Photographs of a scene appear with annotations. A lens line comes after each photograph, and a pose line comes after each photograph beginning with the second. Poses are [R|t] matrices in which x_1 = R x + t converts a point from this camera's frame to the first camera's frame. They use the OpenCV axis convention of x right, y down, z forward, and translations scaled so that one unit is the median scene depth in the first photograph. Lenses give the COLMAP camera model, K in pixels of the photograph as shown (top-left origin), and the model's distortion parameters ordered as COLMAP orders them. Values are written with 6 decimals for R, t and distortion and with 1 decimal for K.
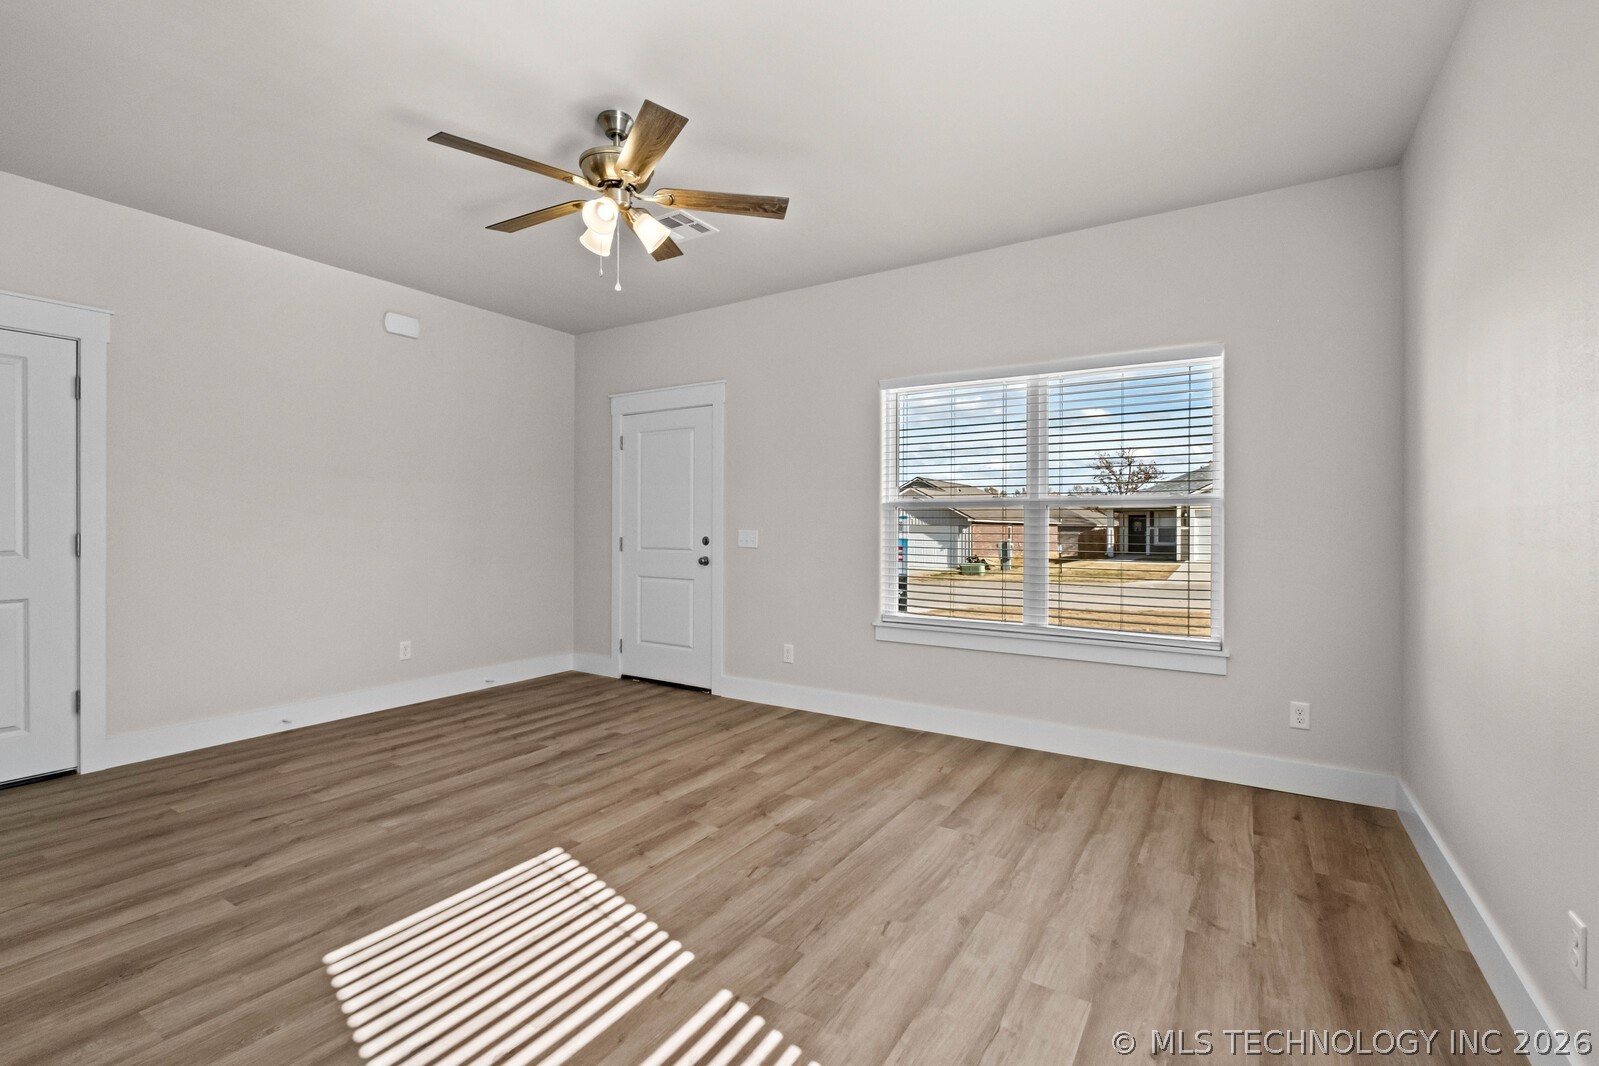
lens RADIAL K [[703.2, 0, 798.1], [0, 703.2, 527.0], [0, 0, 1]] dist [-0.000314, -0.002732]
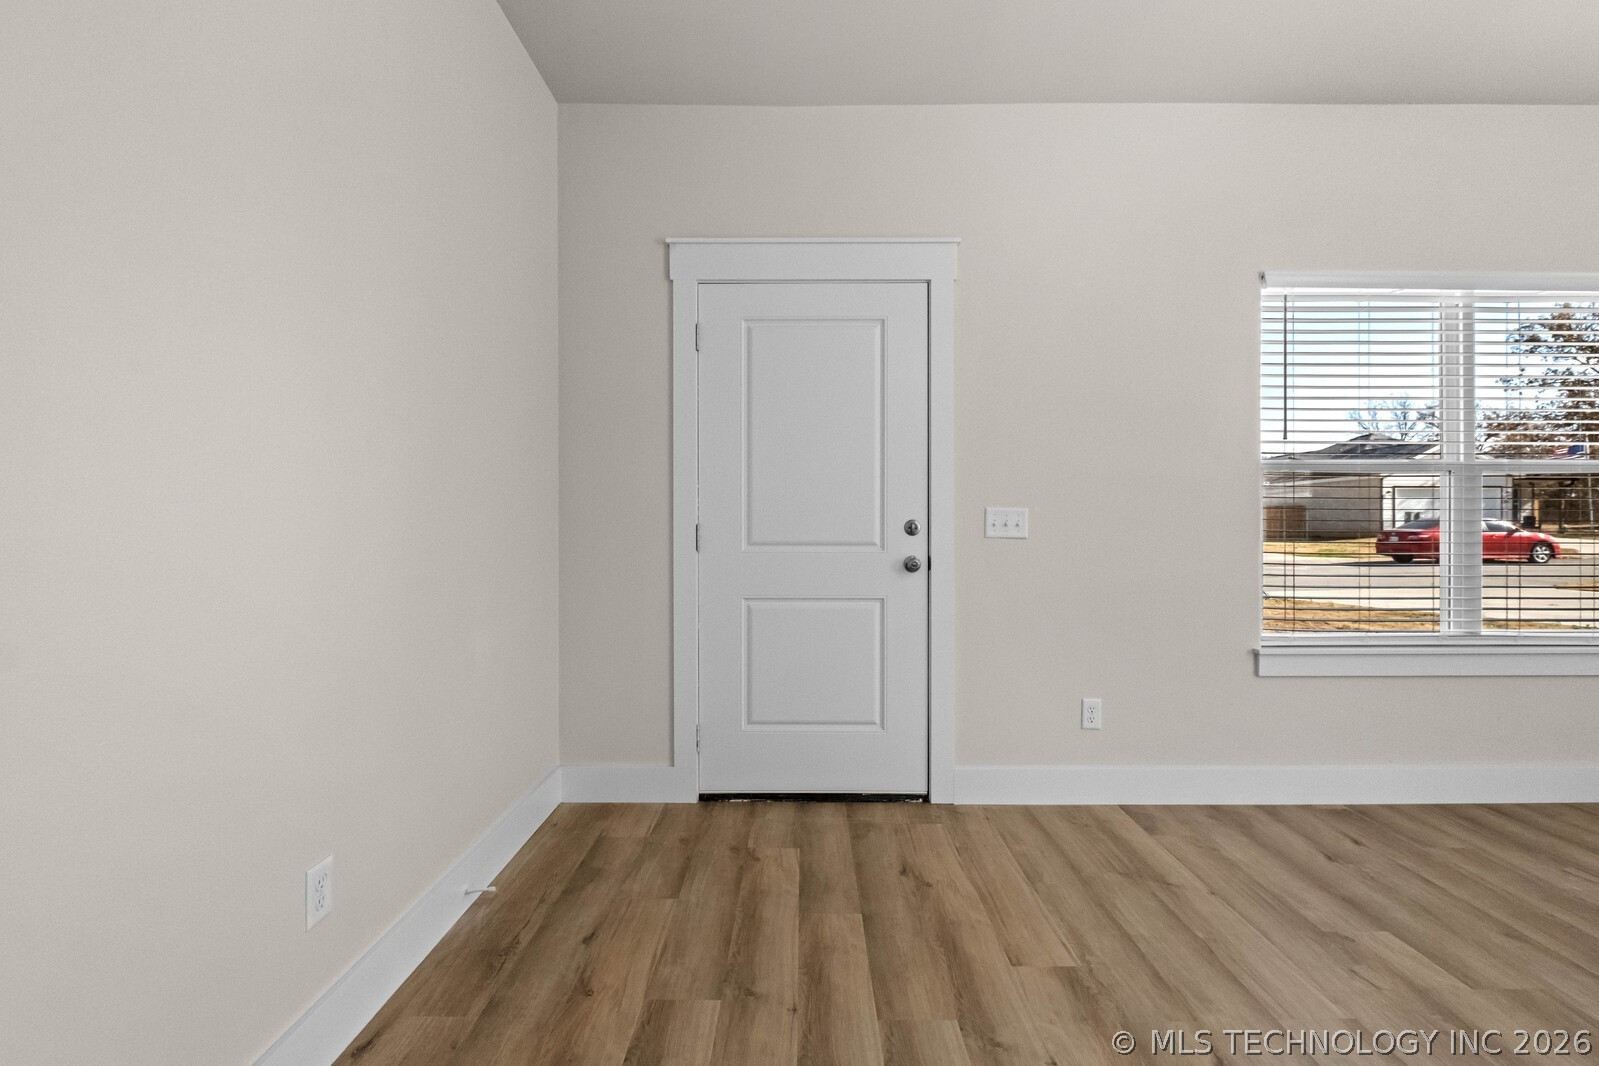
lens RADIAL K [[703.2, 0, 798.1], [0, 703.2, 527.0], [0, 0, 1]] dist [-0.000314, -0.002732]
pose [[0.848781, -0.009786, 0.528655, -0.726132], [0.006720, 0.999948, 0.007721, 0.020404], [-0.528702, -0.003001, 0.848802, 0.841425]]
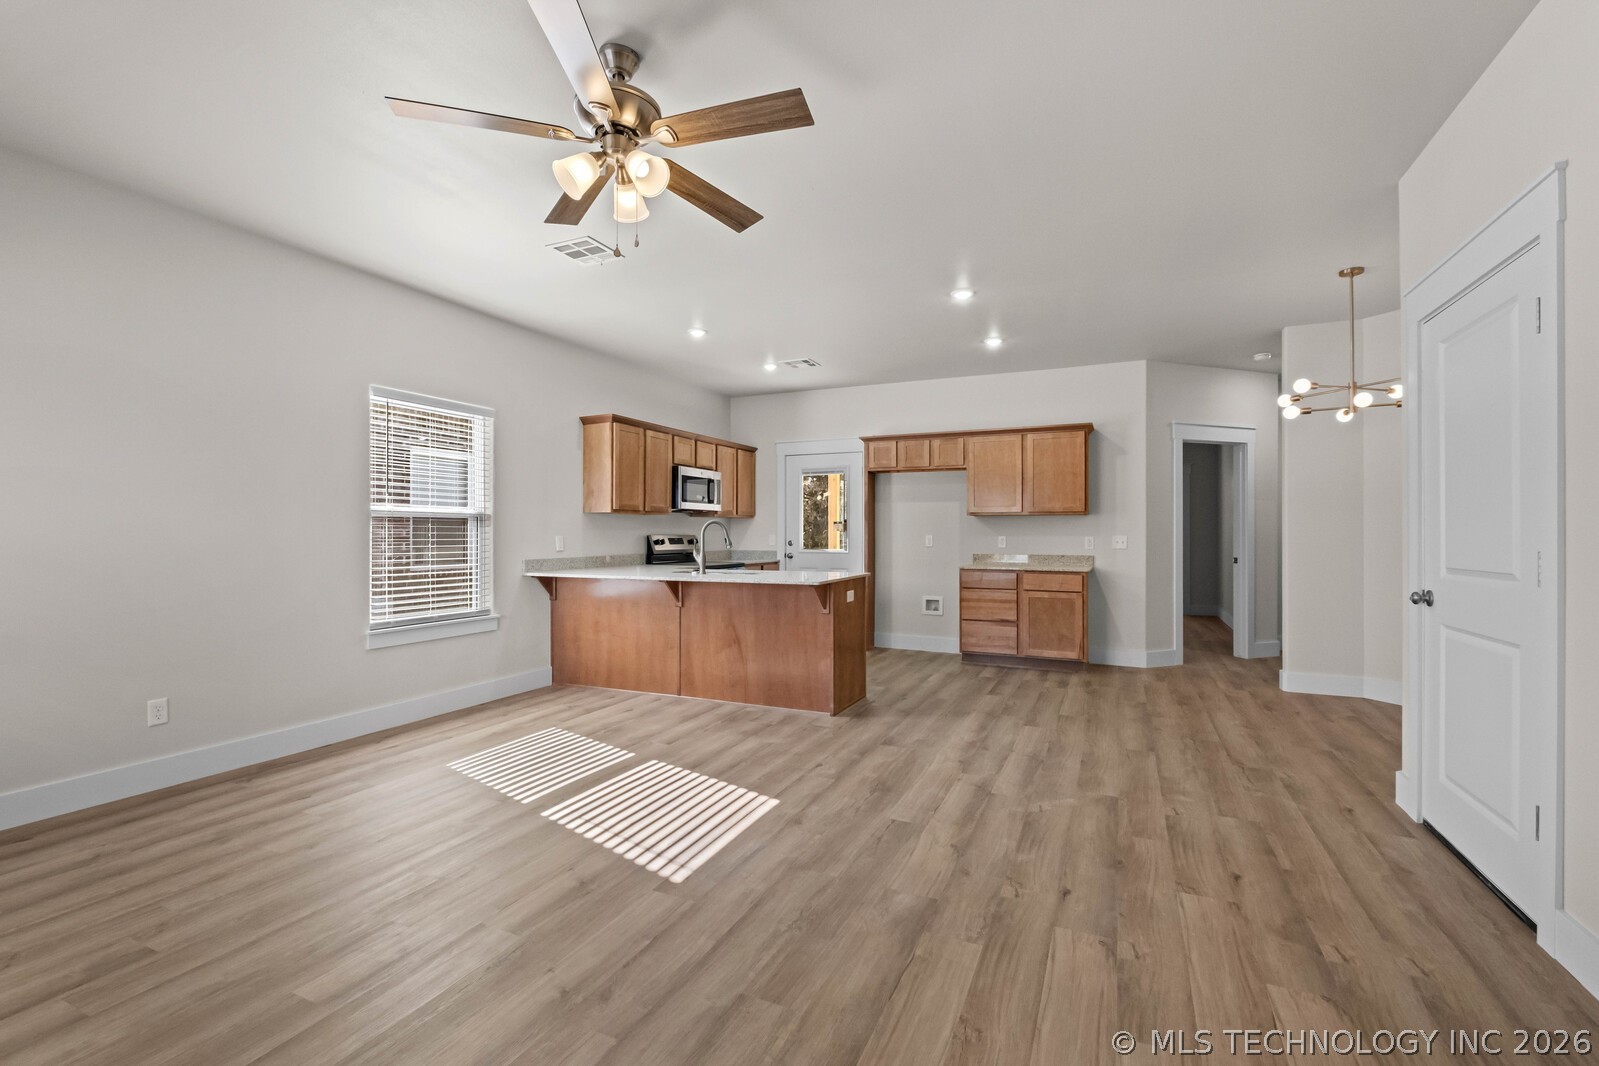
lens RADIAL K [[694.3, 0, 801.7], [0, 694.3, 531.0], [0, 0, 1]] dist [-0.000905, -0.000841]
pose [[-0.991667, -0.006437, -0.128668, -0.288961], [-0.006269, 0.999979, -0.001713, -0.004279], [0.128677, -0.000893, -0.991686, 1.450476]]
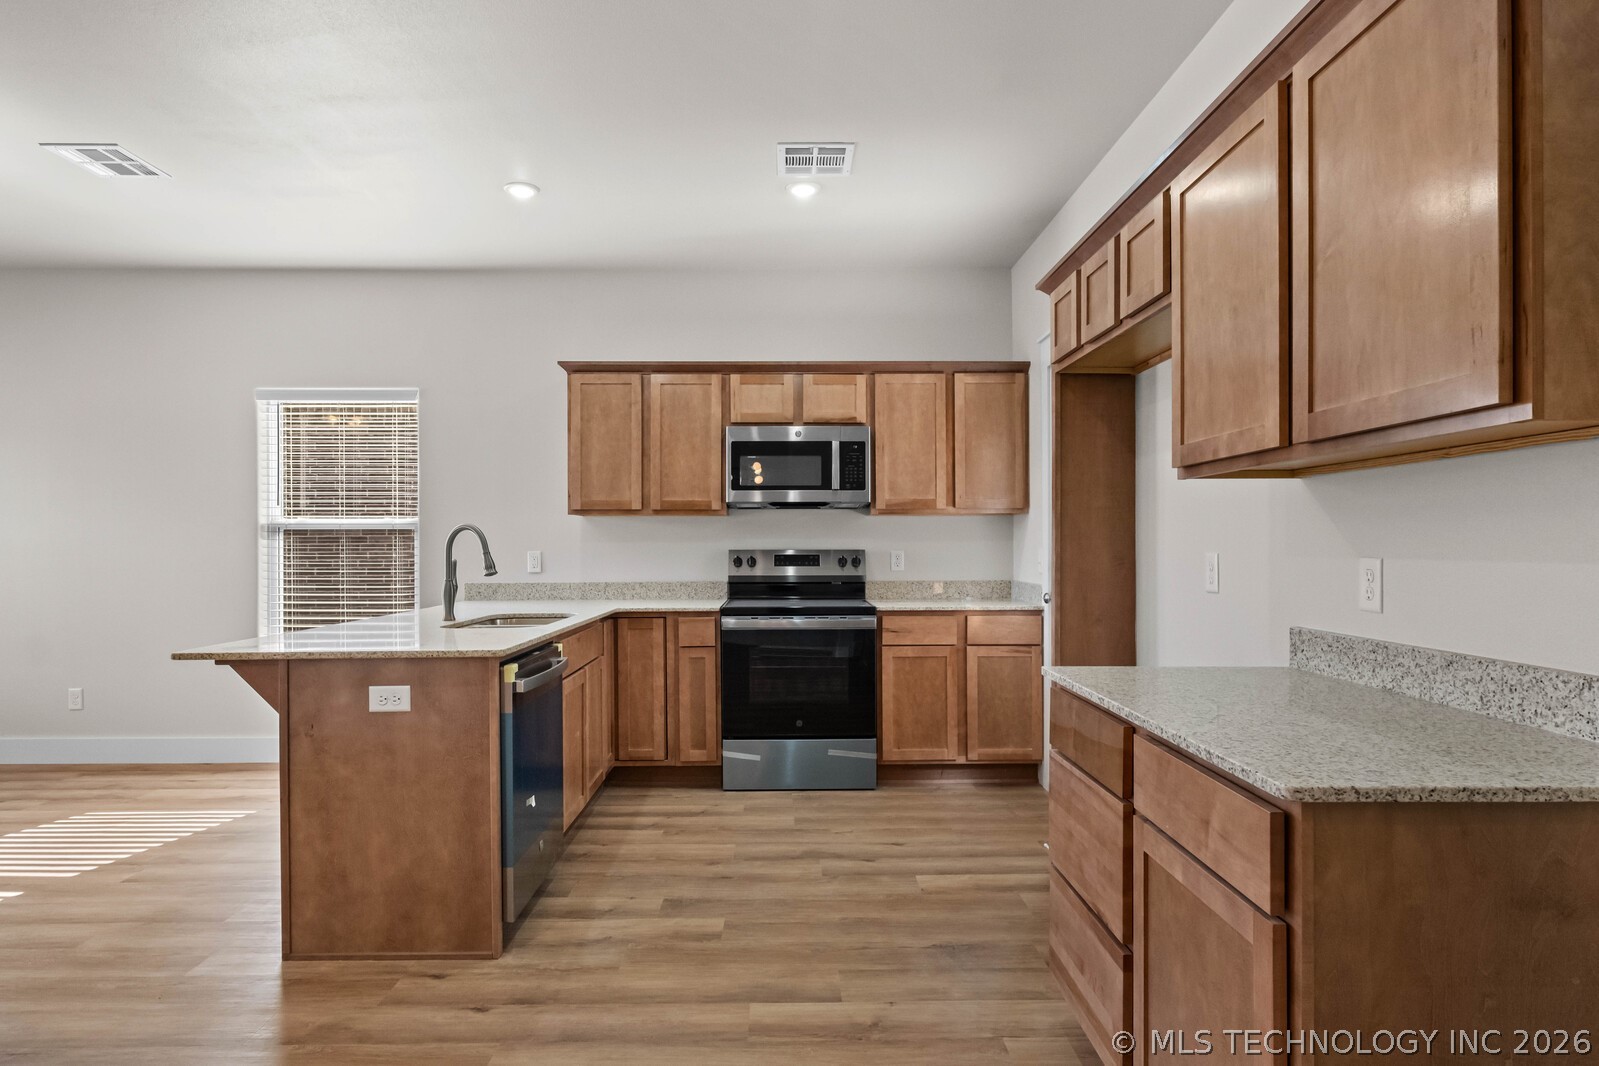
lens RADIAL K [[881.8, 0, 797.4], [0, 881.8, 544.8], [0, 0, 1]] dist [-0.003266, -0.000755]
pose [[-0.545386, -0.003664, 0.838177, -1.369293], [0.002004, 0.999982, 0.005675, -0.009186], [-0.838182, 0.004775, -0.545369, 0.200994]]
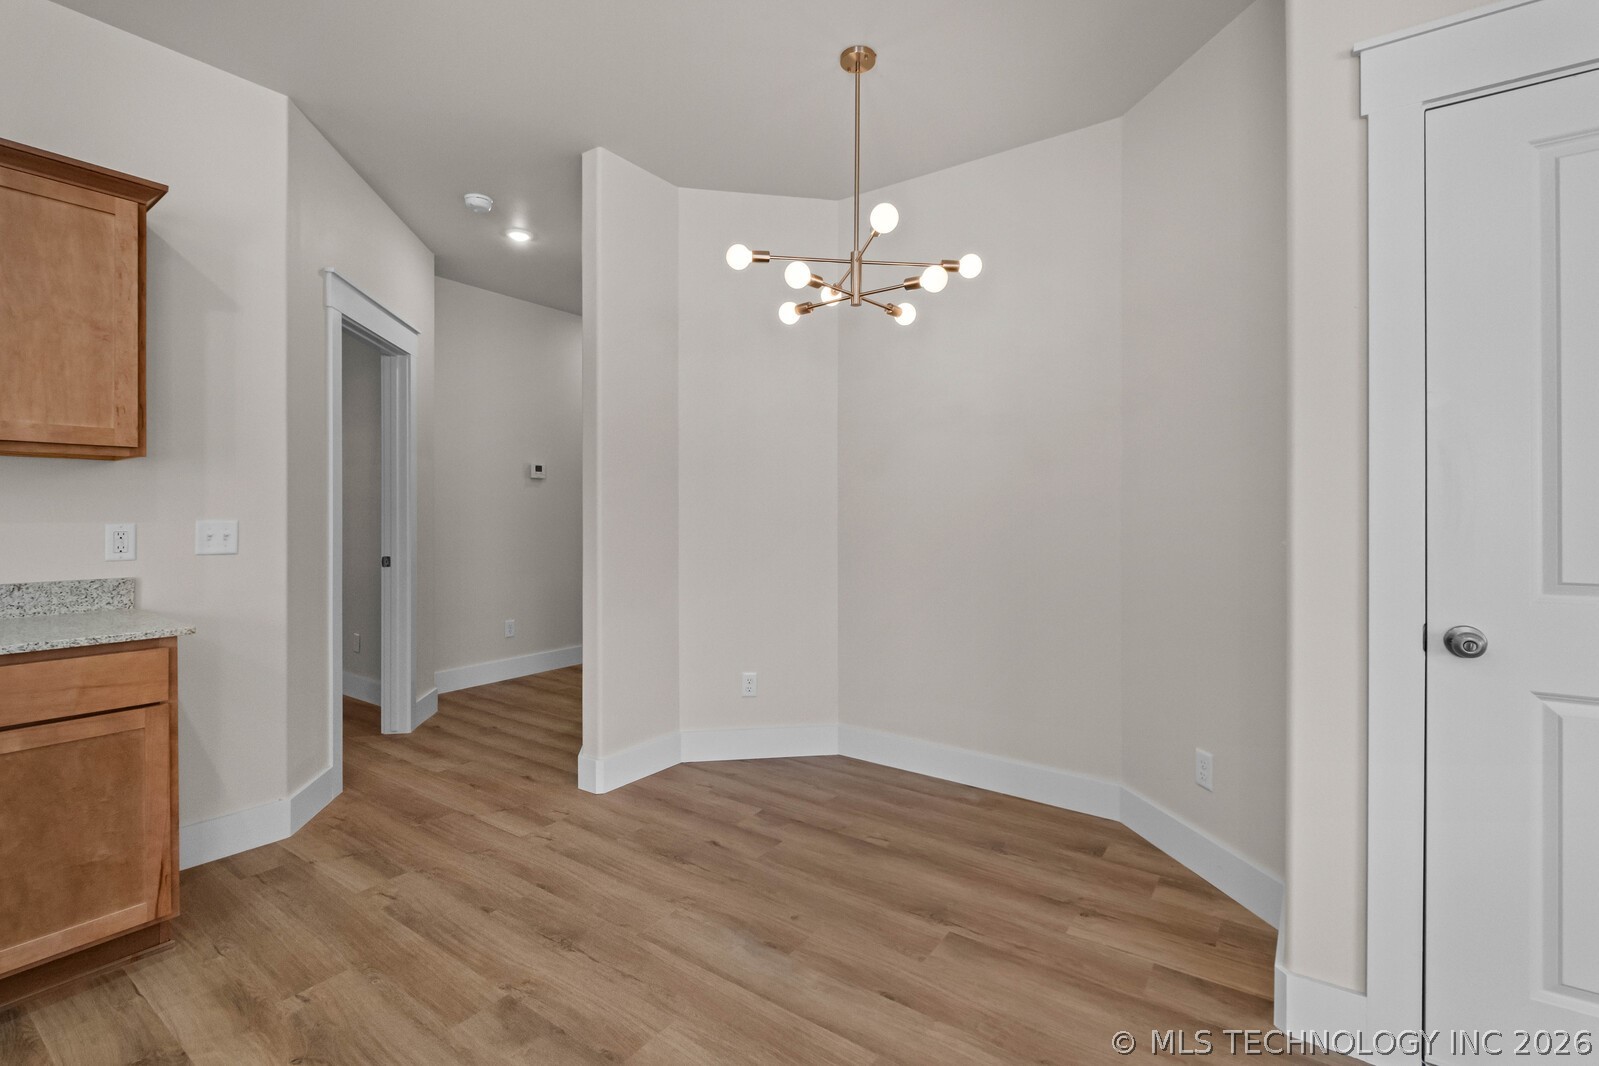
lens RADIAL K [[719.9, 0, 789.6], [0, 719.9, 512.3], [0, 0, 1]] dist [-0.001093, -0.000810]
pose [[-0.057412, -0.003822, -0.998343, -0.662286], [-0.002353, 0.999990, -0.003693, -0.006299], [0.998348, 0.002137, -0.057421, 0.368300]]
